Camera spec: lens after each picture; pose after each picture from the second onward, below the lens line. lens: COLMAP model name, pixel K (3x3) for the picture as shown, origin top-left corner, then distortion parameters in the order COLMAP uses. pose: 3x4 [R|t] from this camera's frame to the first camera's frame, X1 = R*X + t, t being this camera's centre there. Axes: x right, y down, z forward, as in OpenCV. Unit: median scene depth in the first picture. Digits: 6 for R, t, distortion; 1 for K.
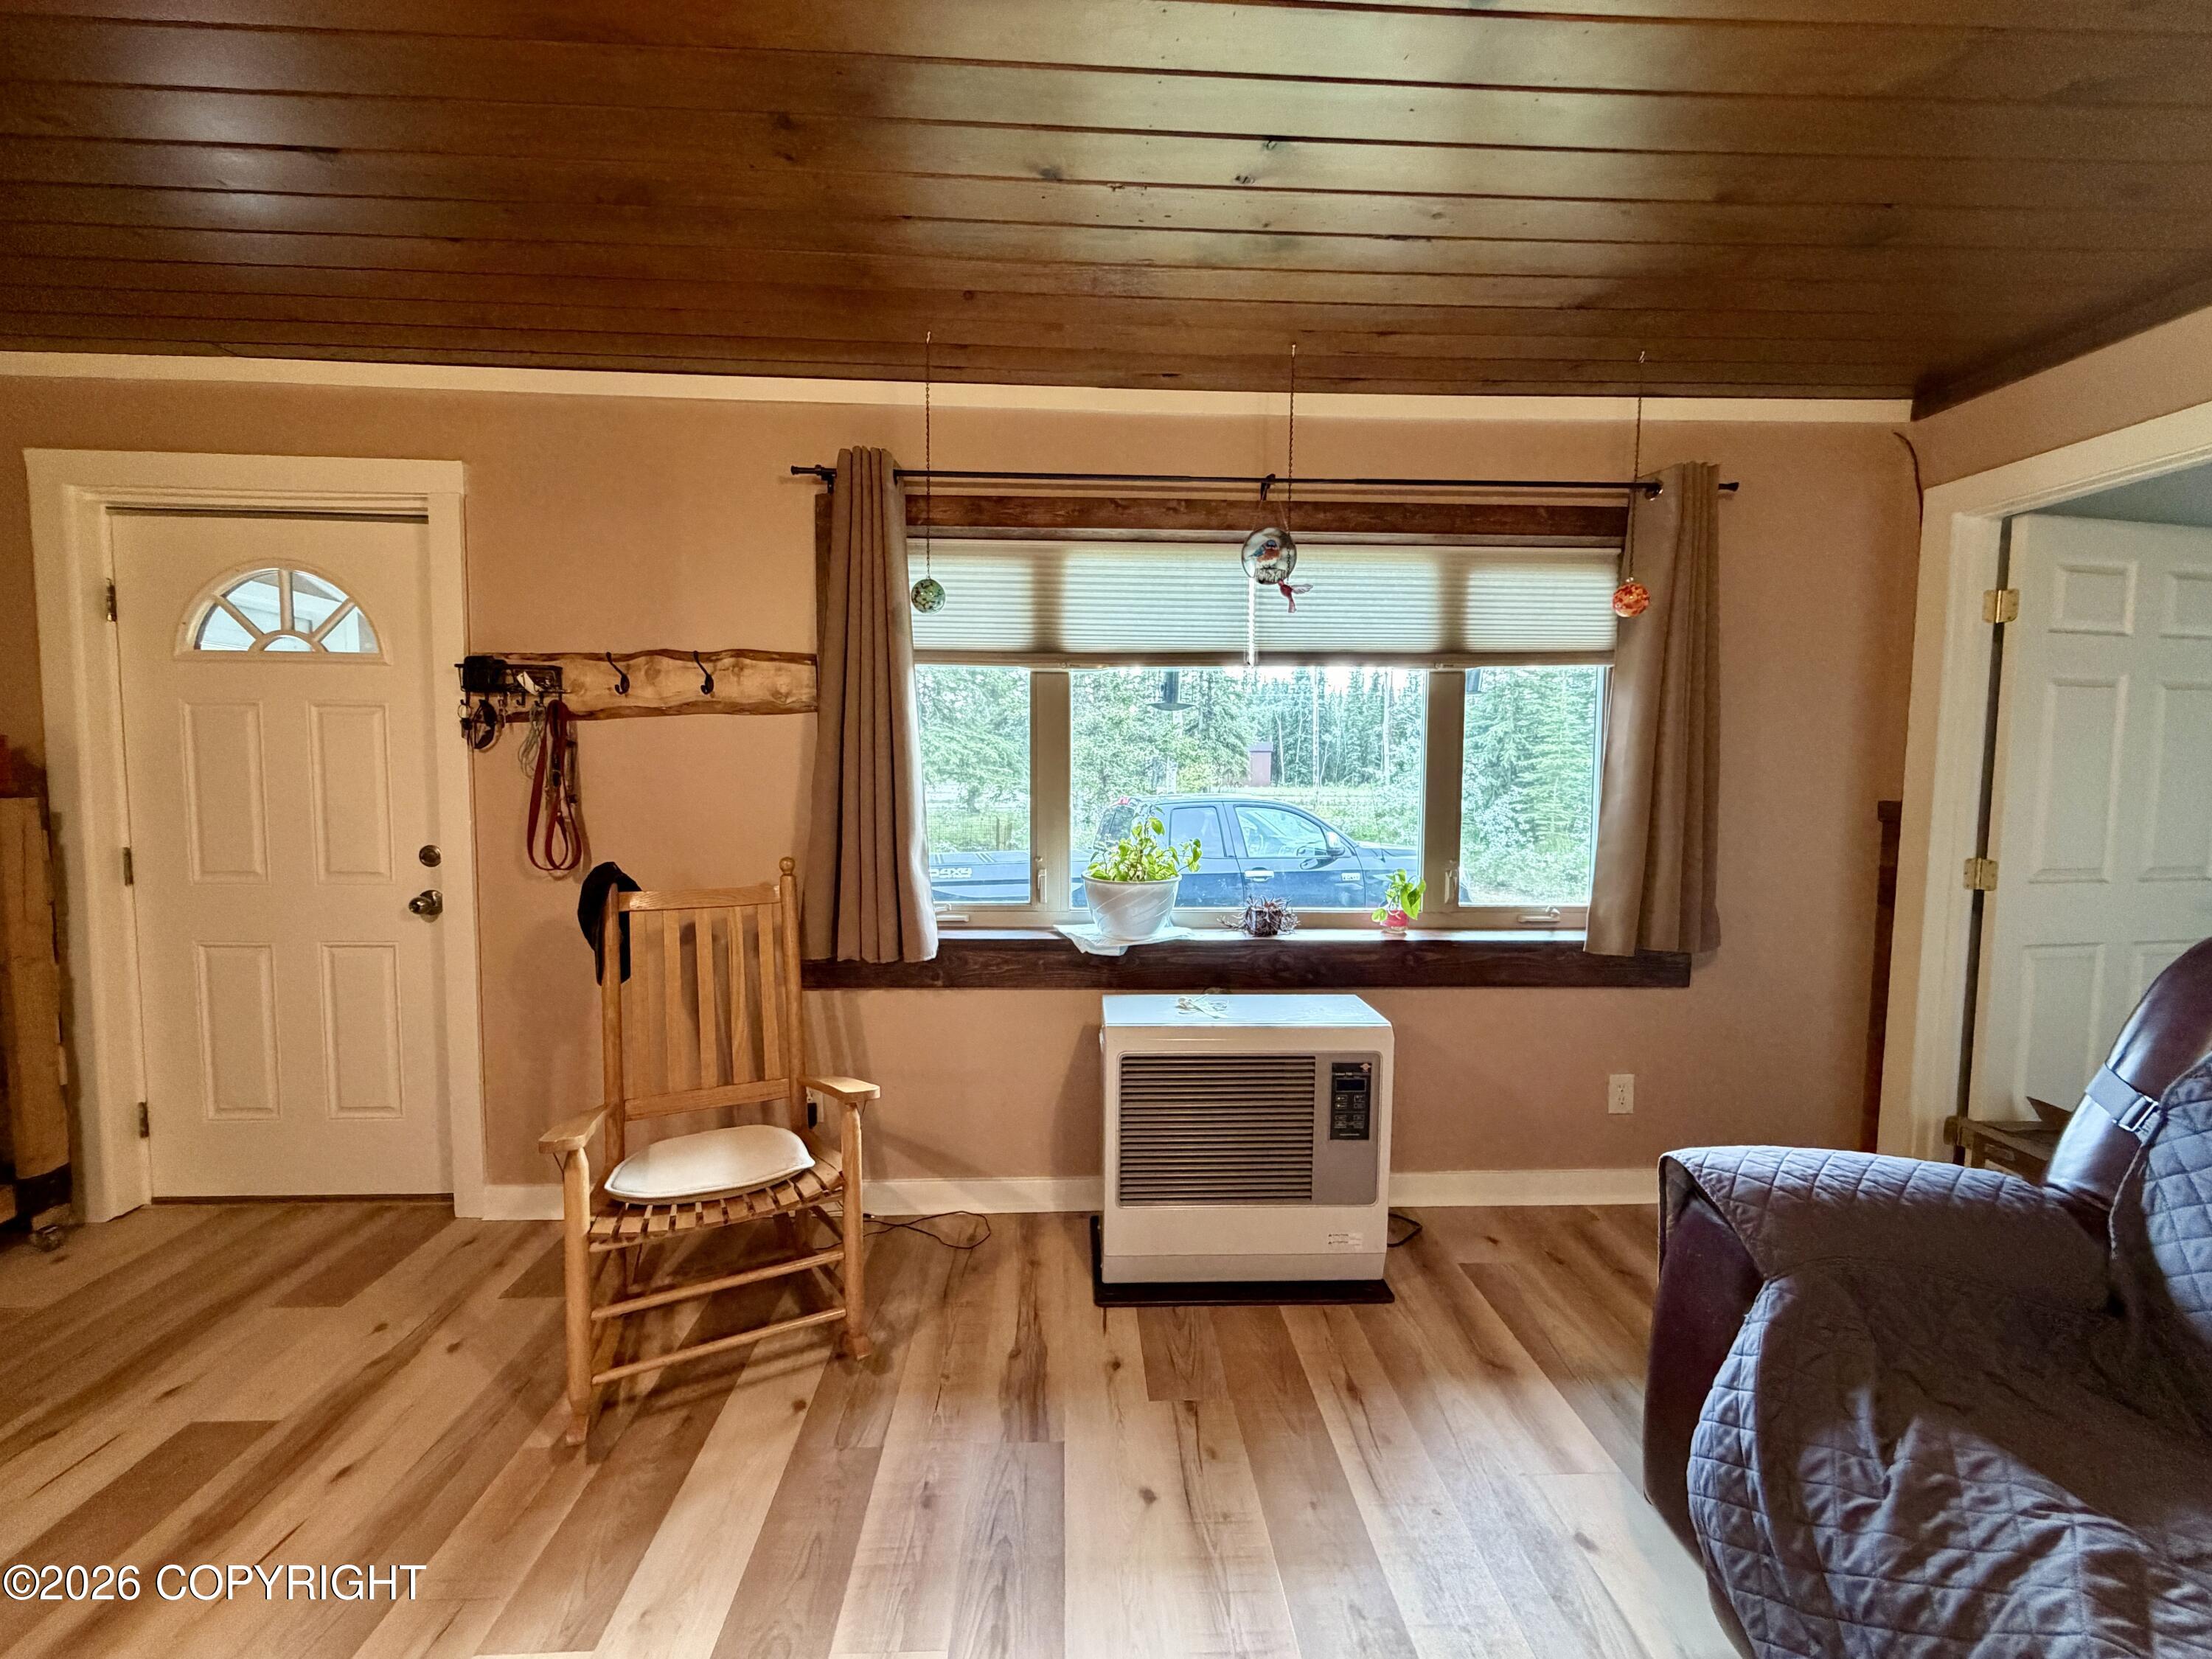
lens RADIAL K [[880.7, 0, 1098.6], [0, 880.7, 830.2], [0, 0, 1]] dist [0.002403, 0.000141]
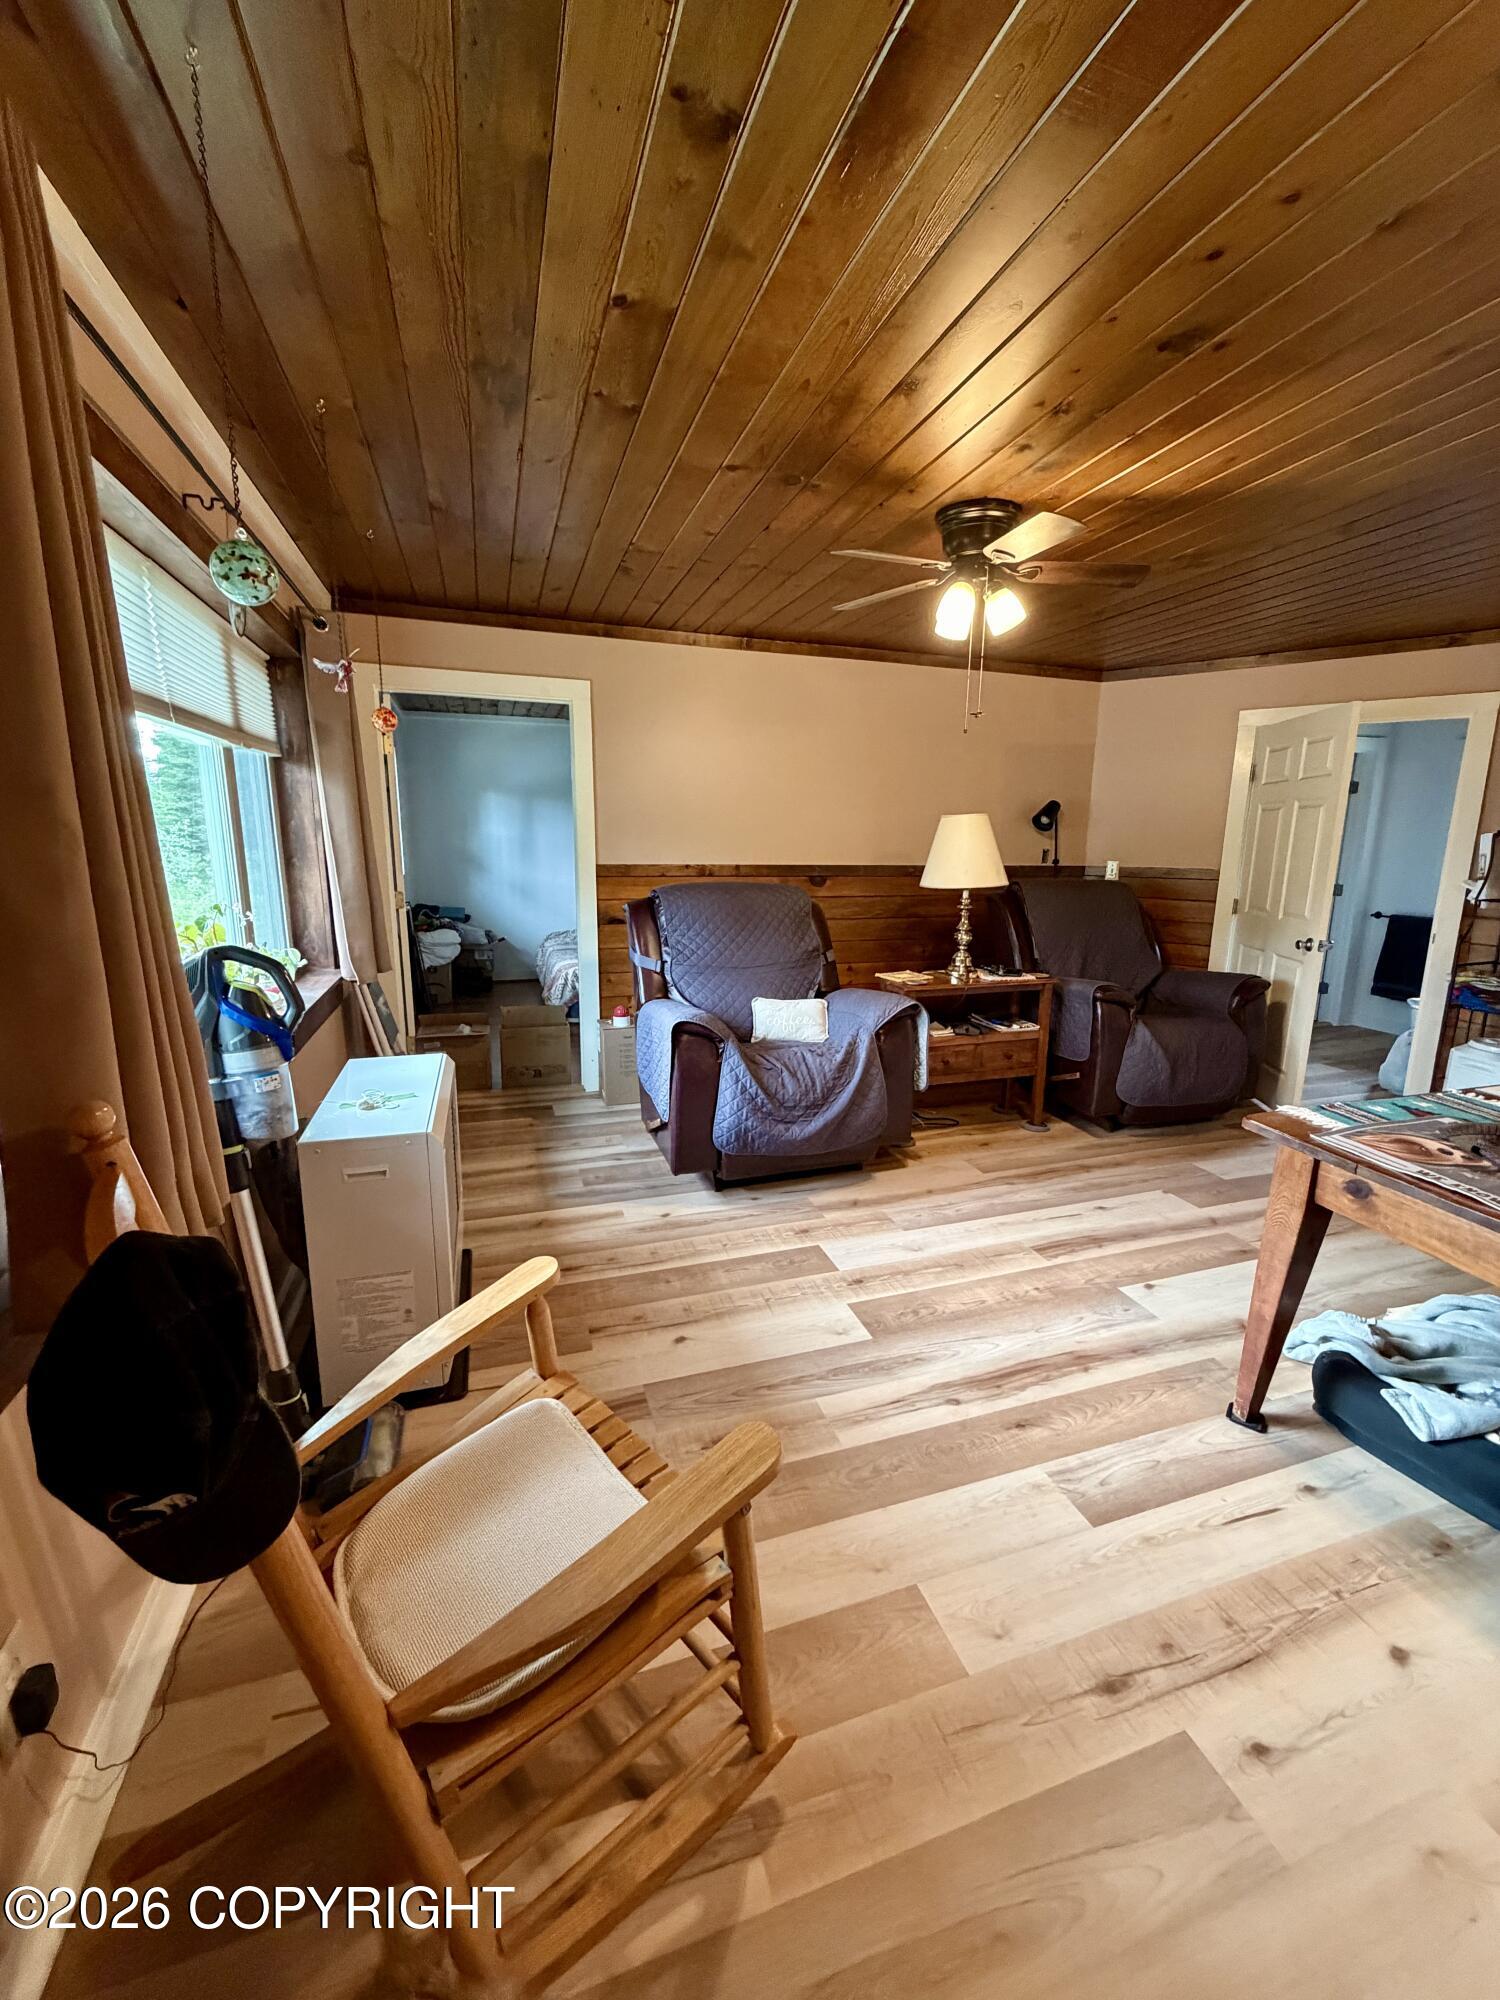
lens RADIAL K [[796.3, 0, 746.3], [0, 796.3, 1003.3], [0, 0, 1]] dist [0.002403, 0.000141]
pose [[-0.266088, -0.201609, 0.942630, -1.093675], [0.054622, 0.973159, 0.223557, -0.108792], [-0.962400, 0.110974, -0.247933, 1.102920]]
